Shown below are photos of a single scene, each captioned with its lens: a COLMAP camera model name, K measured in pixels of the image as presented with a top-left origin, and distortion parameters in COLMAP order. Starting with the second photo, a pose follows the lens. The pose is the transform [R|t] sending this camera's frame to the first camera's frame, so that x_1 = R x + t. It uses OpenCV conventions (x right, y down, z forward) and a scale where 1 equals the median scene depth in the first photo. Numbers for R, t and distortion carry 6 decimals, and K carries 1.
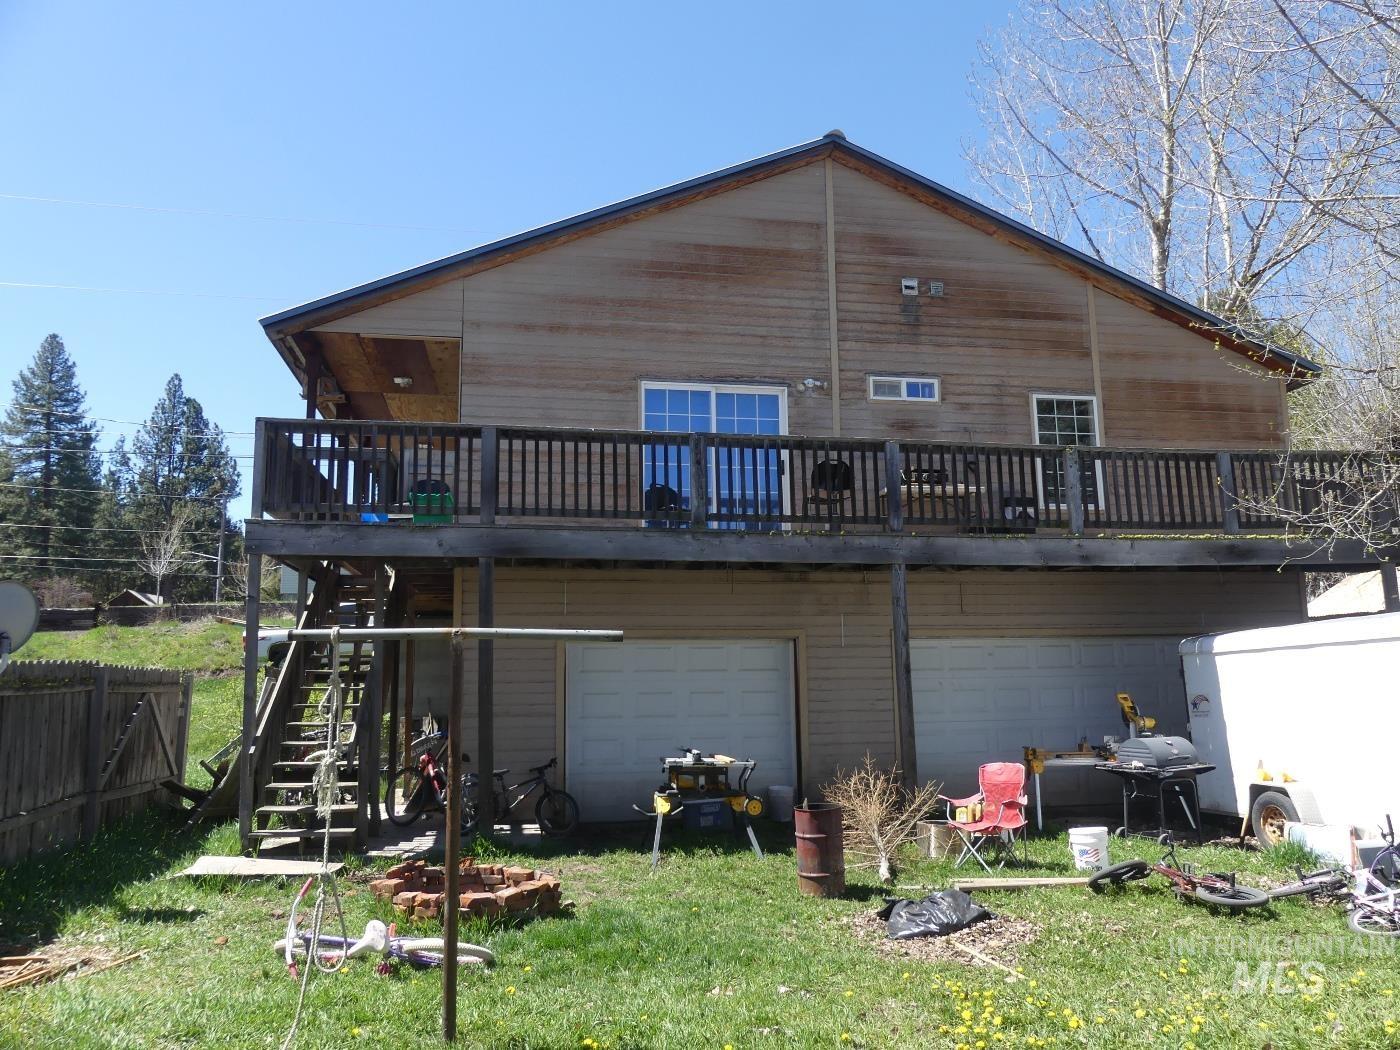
lens RADIAL K [[1060.2, 0, 701.8], [0, 1060.2, 522.2], [0, 0, 1]] dist [-0.013370, 0.008831]
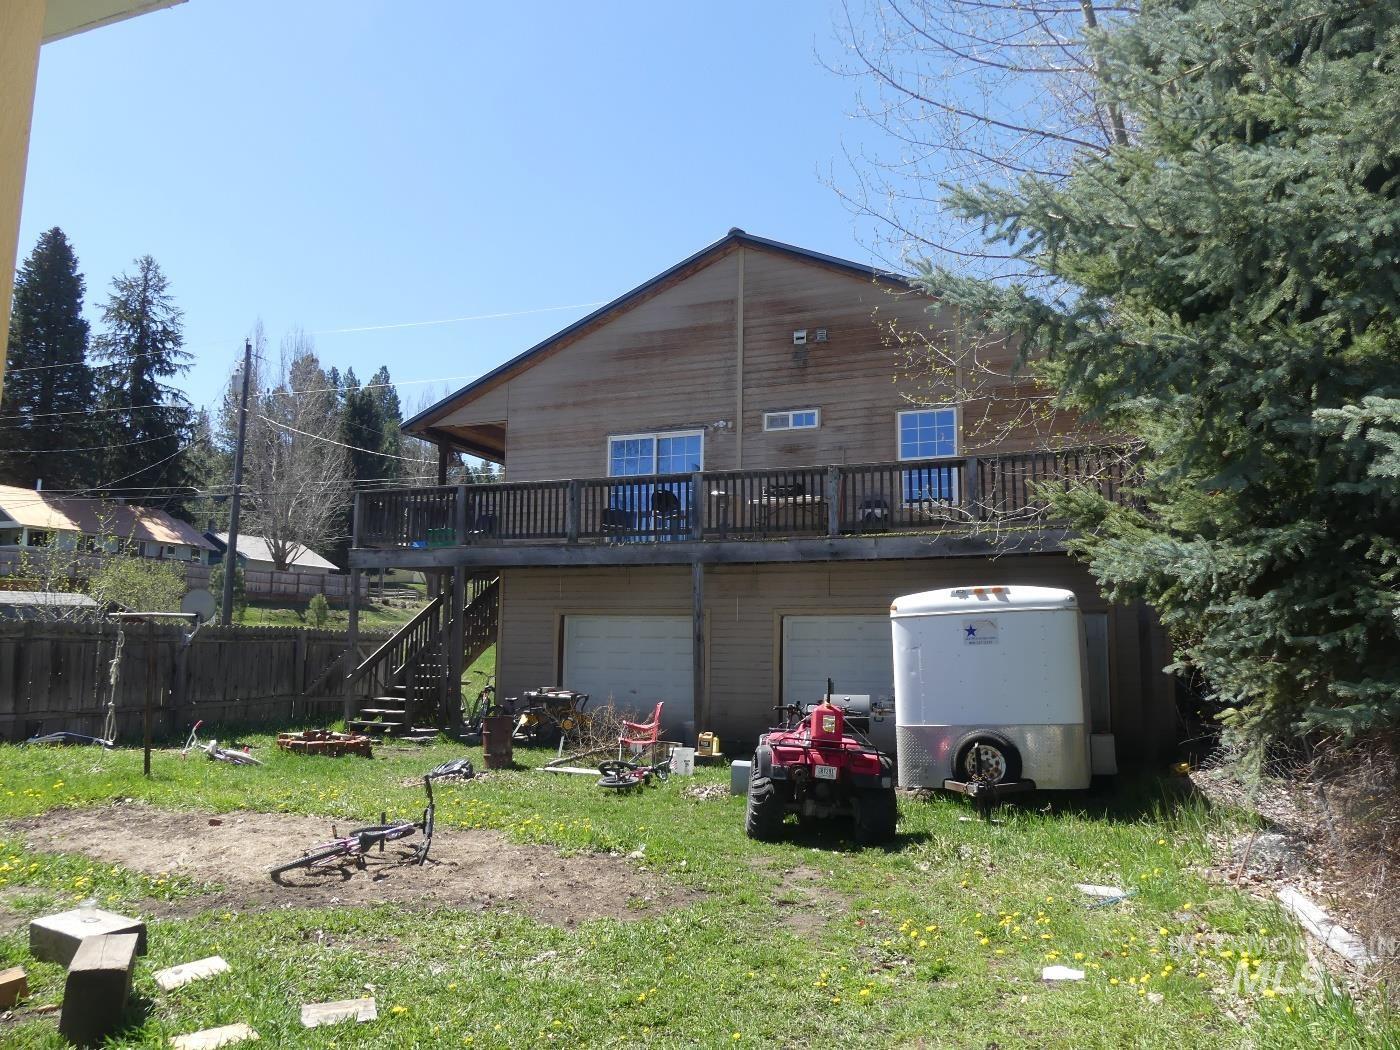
lens RADIAL K [[1060.2, 0, 700.1], [0, 1060.2, 519.7], [0, 0, 1]] dist [-0.013370, 0.008831]
pose [[0.831426, -0.047120, -0.553634, 0.809035], [0.060404, 0.998157, 0.005760, -0.020249], [0.552342, -0.038231, 0.832740, -0.129736]]
